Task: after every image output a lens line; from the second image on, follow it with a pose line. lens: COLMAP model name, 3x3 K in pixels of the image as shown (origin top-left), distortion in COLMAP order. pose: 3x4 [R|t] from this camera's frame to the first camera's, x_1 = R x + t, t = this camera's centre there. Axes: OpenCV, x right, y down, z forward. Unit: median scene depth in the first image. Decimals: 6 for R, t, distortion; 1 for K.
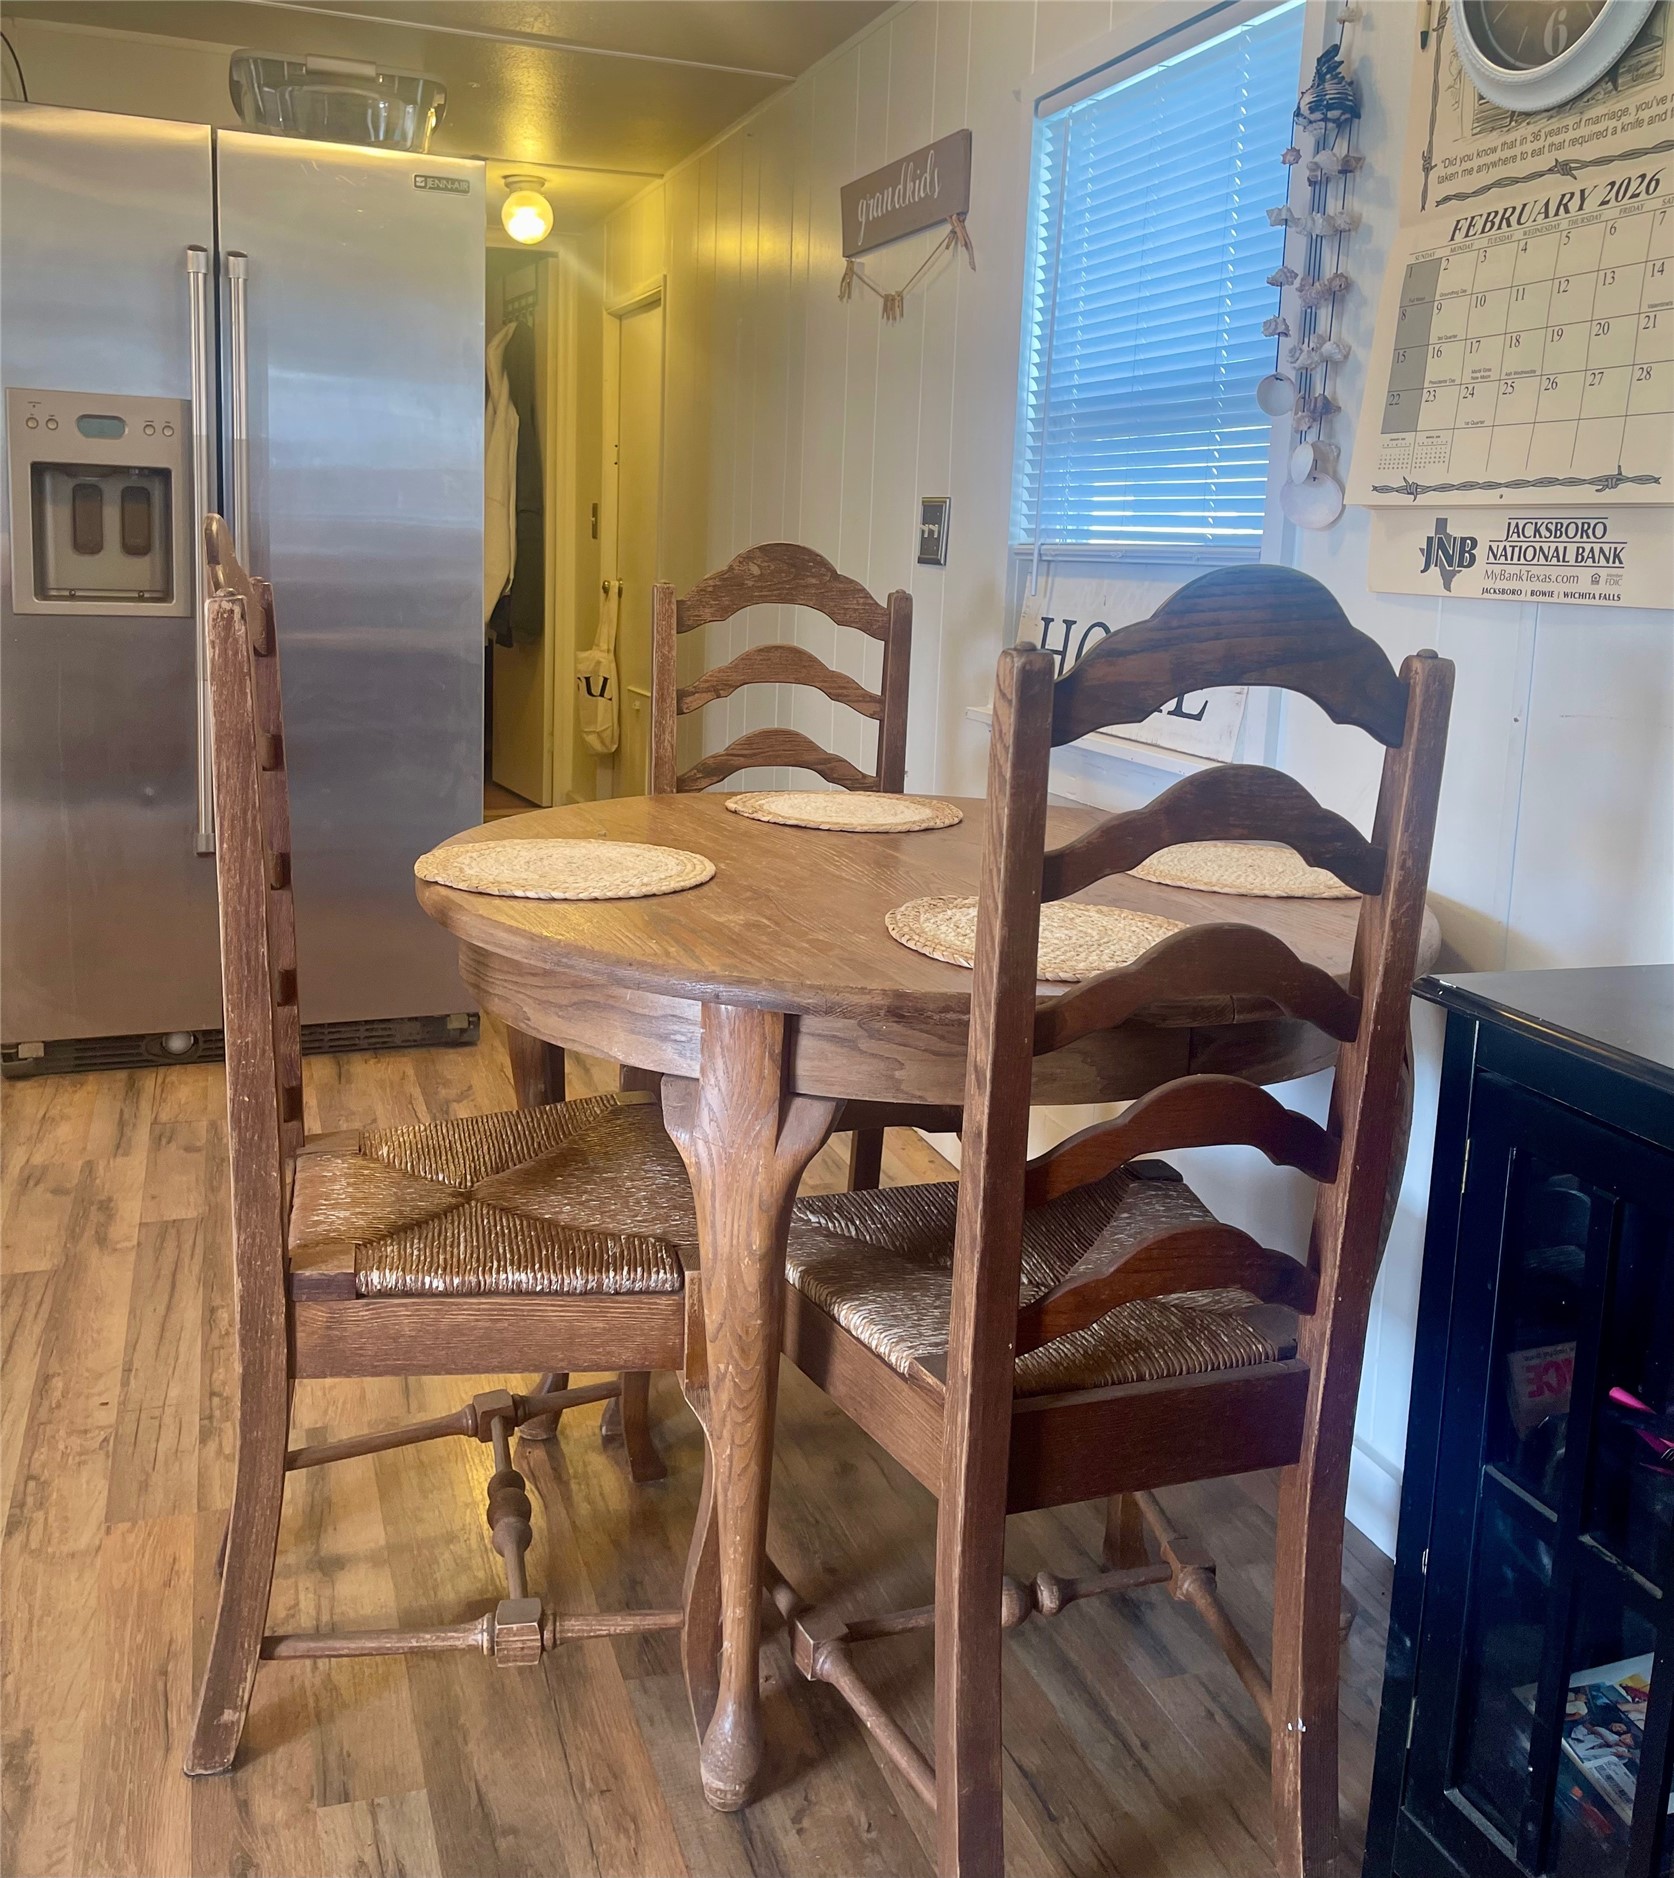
lens RADIAL K [[1685.1, 0, 841.0], [0, 1685.1, 764.1], [0, 0, 1]] dist [0.054497, -0.070550]
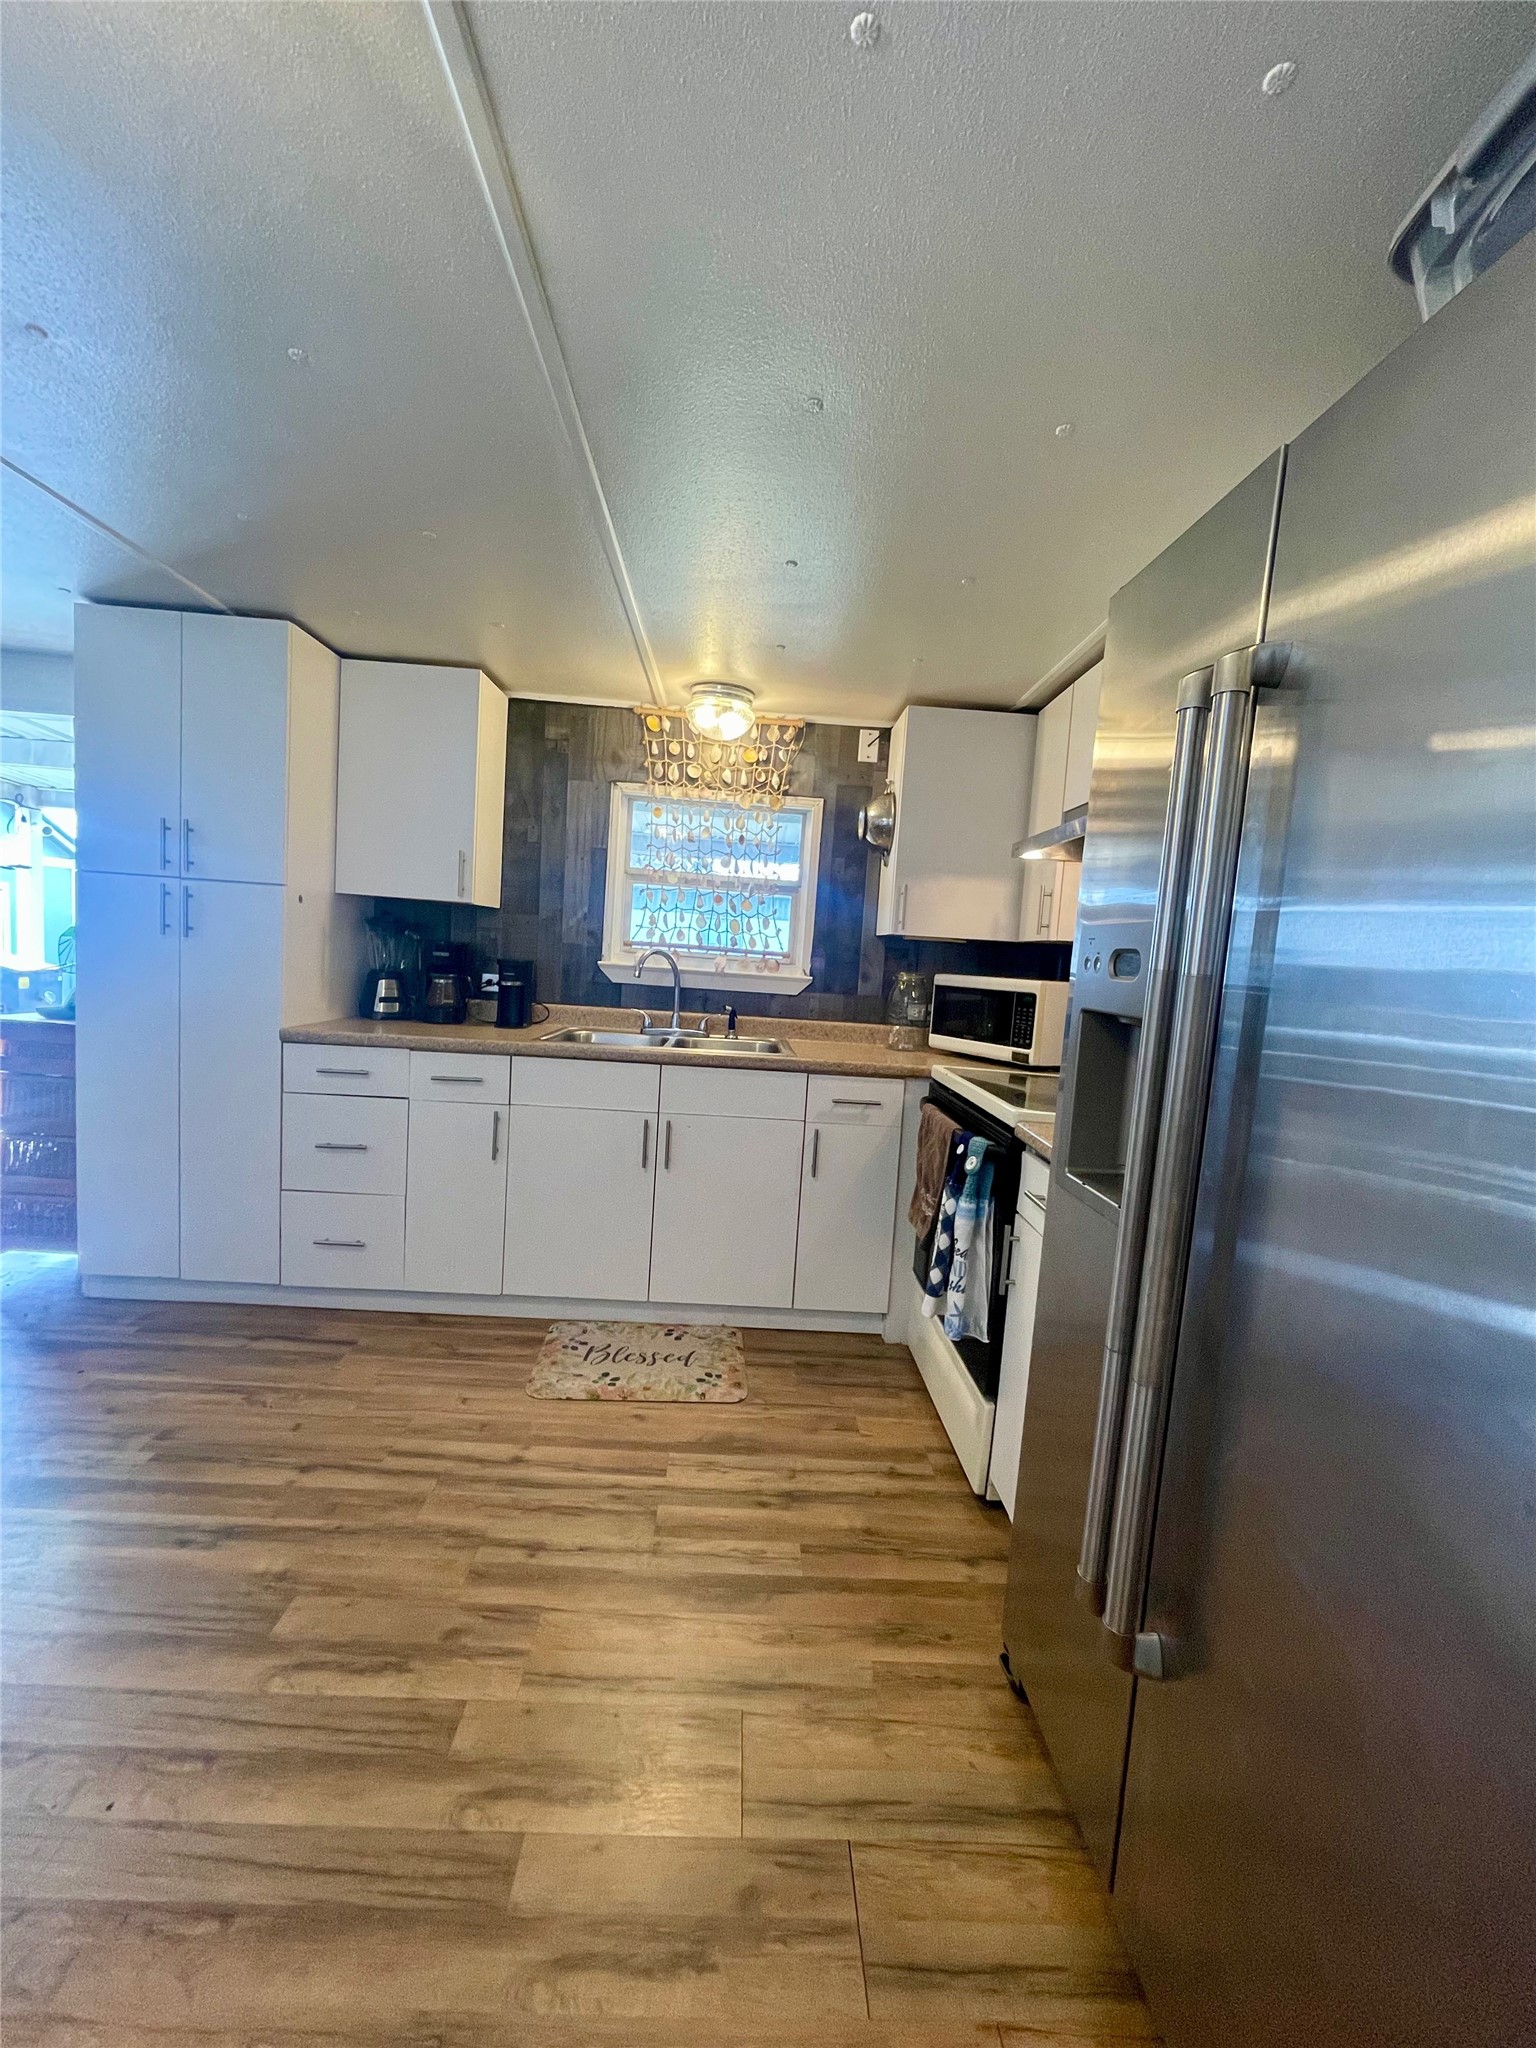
lens RADIAL K [[820.4, 0, 766.5], [0, 820.4, 1030.9], [0, 0, 1]] dist [-0.003751, 0.000950]
pose [[-0.309046, 0.029072, -0.950603, -0.081495], [-0.205375, 0.973909, 0.096553, -0.284936], [0.928607, 0.225070, -0.295012, 1.606267]]
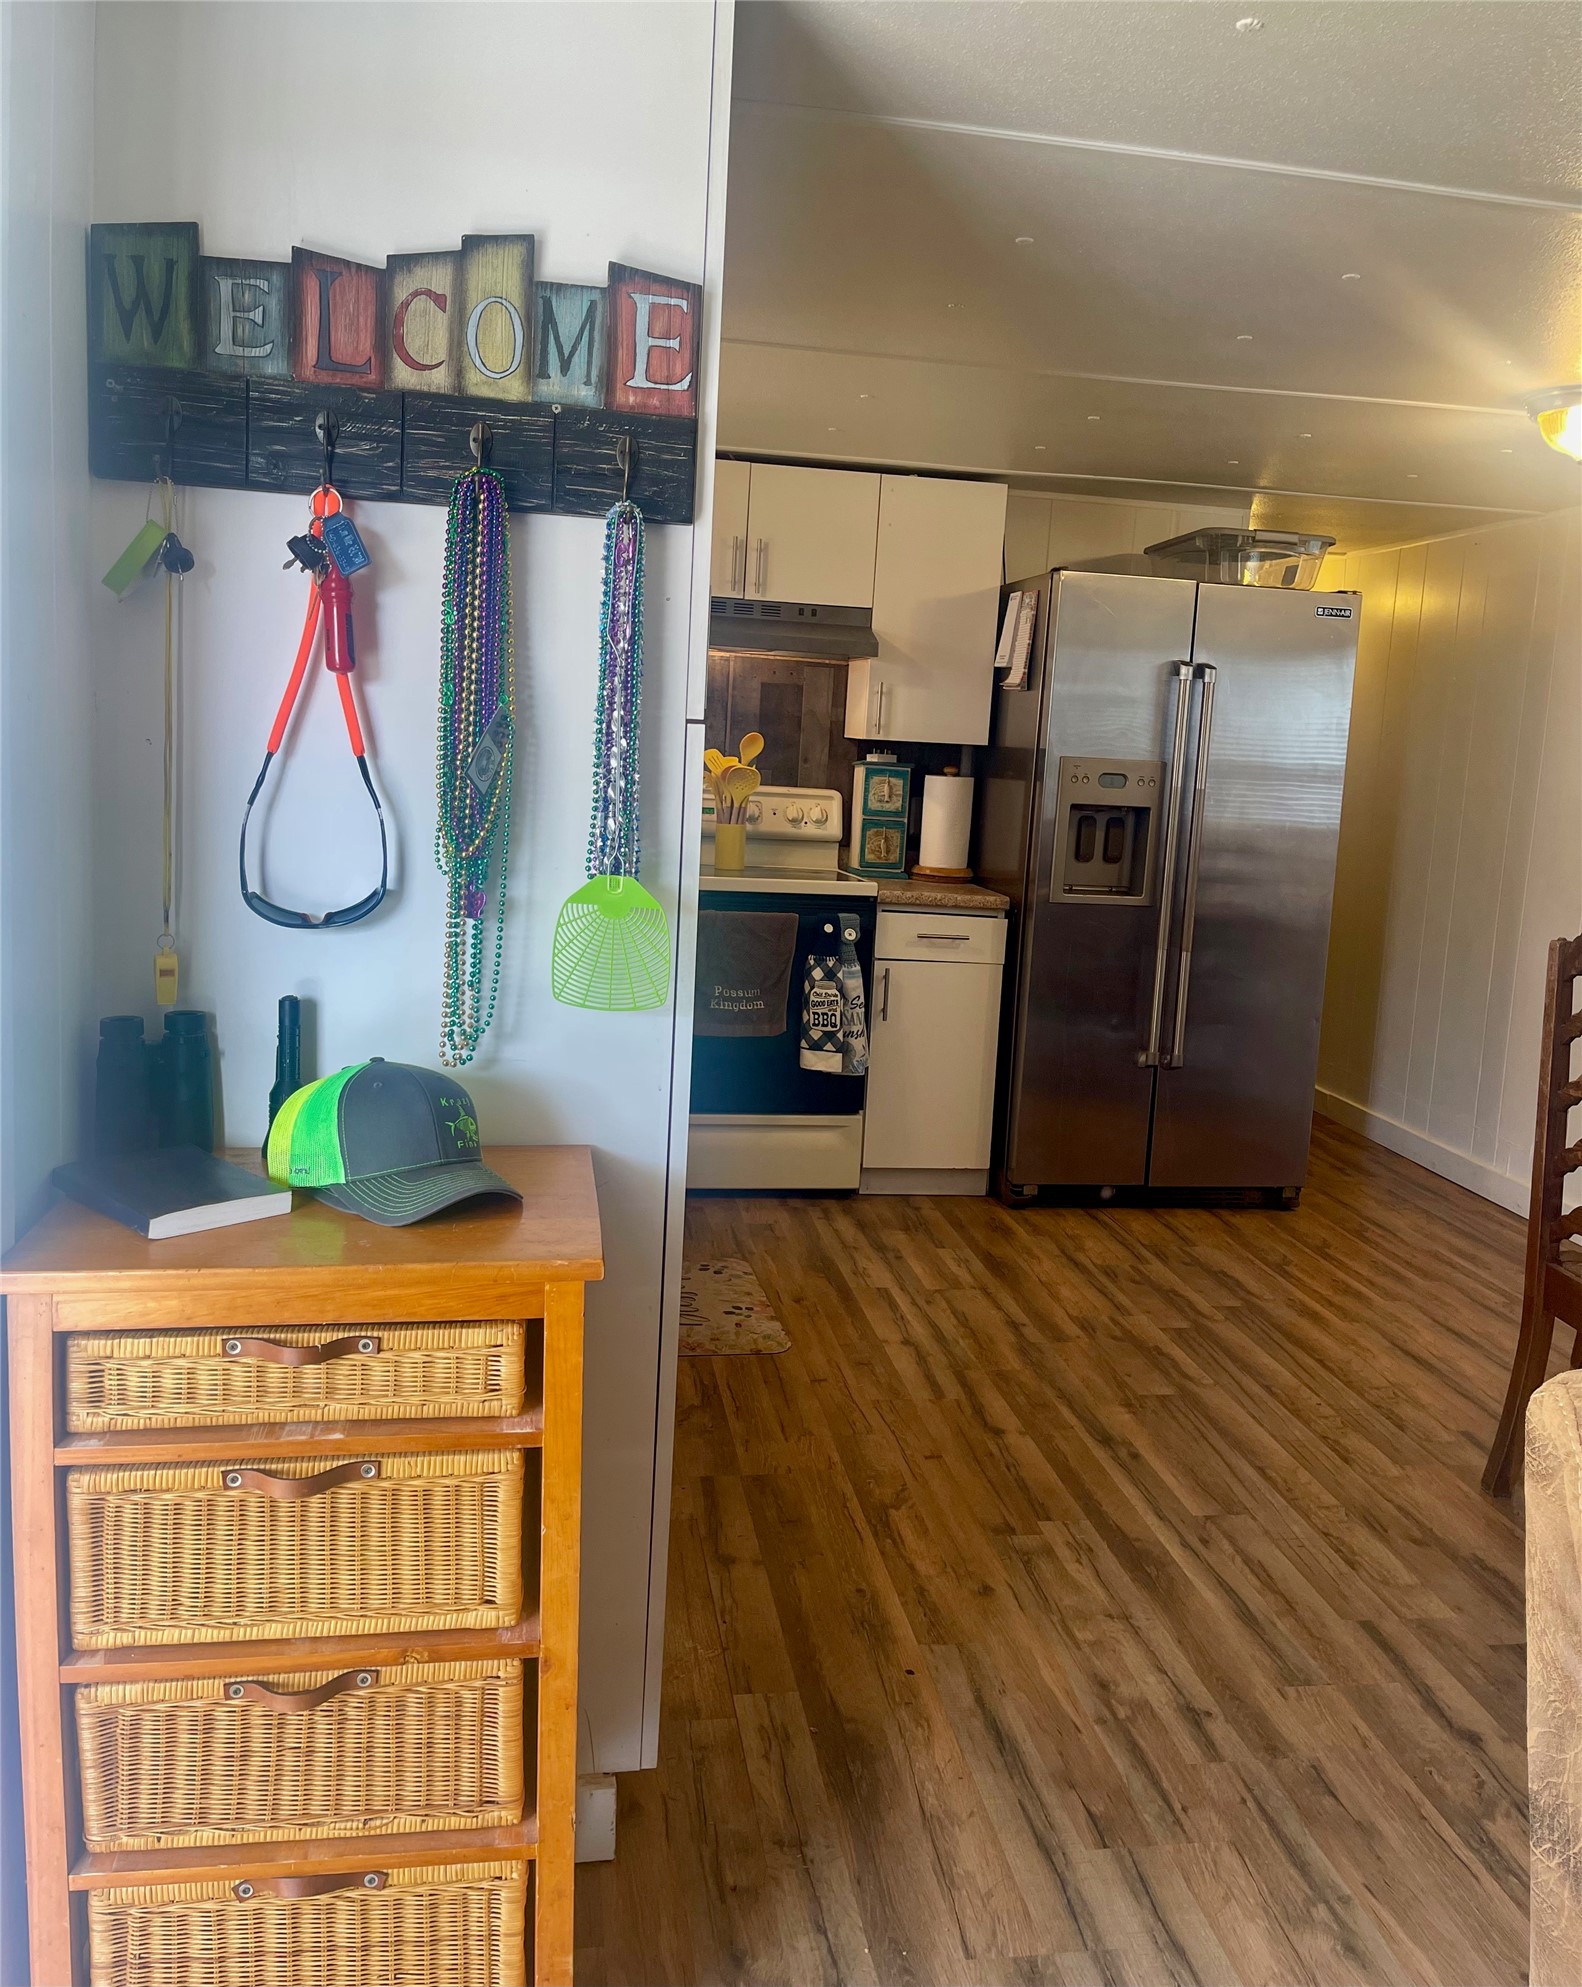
lens RADIAL K [[1586.8, 0, 774.1], [0, 1586.8, 943.3], [0, 0, 1]] dist [0.042319, -0.026600]
pose [[0.980552, 0.041839, -0.191749, -0.755252], [-0.044393, 0.998973, -0.009042, -0.046719], [0.191174, 0.017378, 0.981402, -0.738443]]
